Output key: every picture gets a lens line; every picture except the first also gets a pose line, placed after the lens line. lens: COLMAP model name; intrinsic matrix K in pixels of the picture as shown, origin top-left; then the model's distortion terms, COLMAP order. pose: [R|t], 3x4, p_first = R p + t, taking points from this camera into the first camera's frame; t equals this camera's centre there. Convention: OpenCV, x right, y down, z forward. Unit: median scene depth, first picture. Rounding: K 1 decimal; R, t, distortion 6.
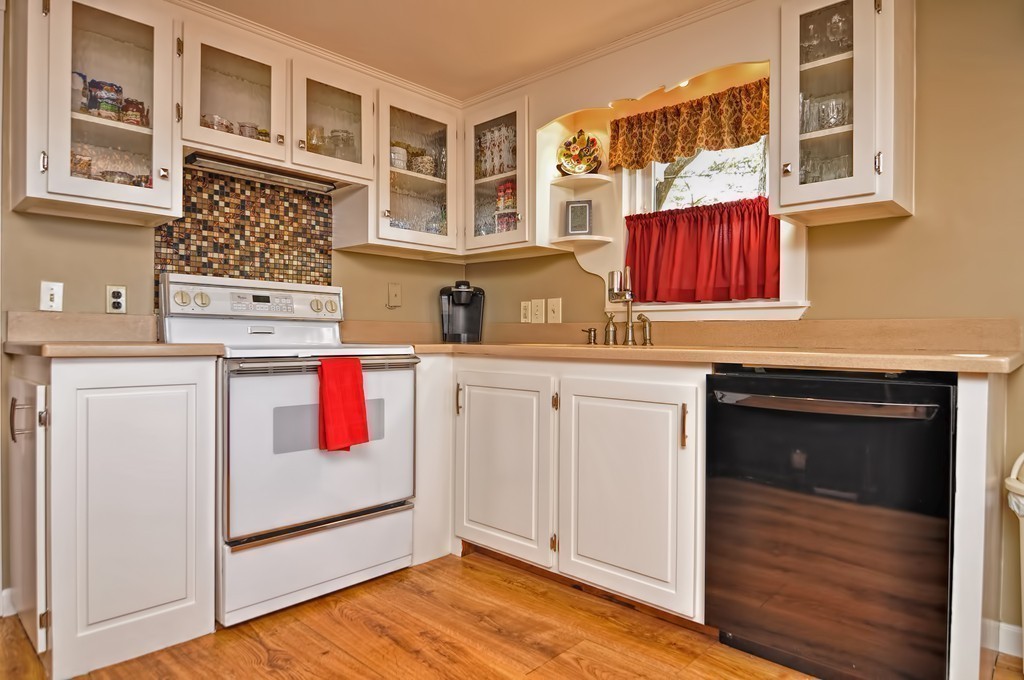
lens RADIAL K [[552.7, 0, 512.0], [0, 552.7, 340.0], [0, 0, 1]] dist [0.004875, -0.010663]
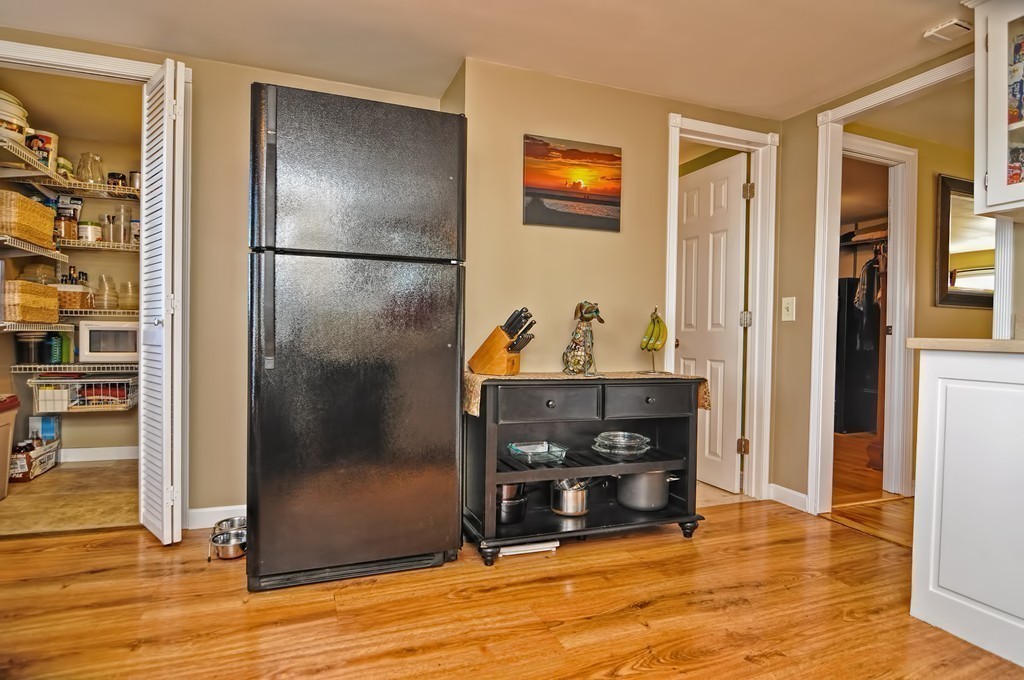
lens RADIAL K [[552.7, 0, 512.0], [0, 552.7, 340.0], [0, 0, 1]] dist [0.004875, -0.010663]
pose [[-0.389176, 0.001744, -0.921162, 0.688409], [-0.023486, 0.999654, 0.011815, 0.019912], [0.920864, 0.026233, -0.389001, 0.686202]]
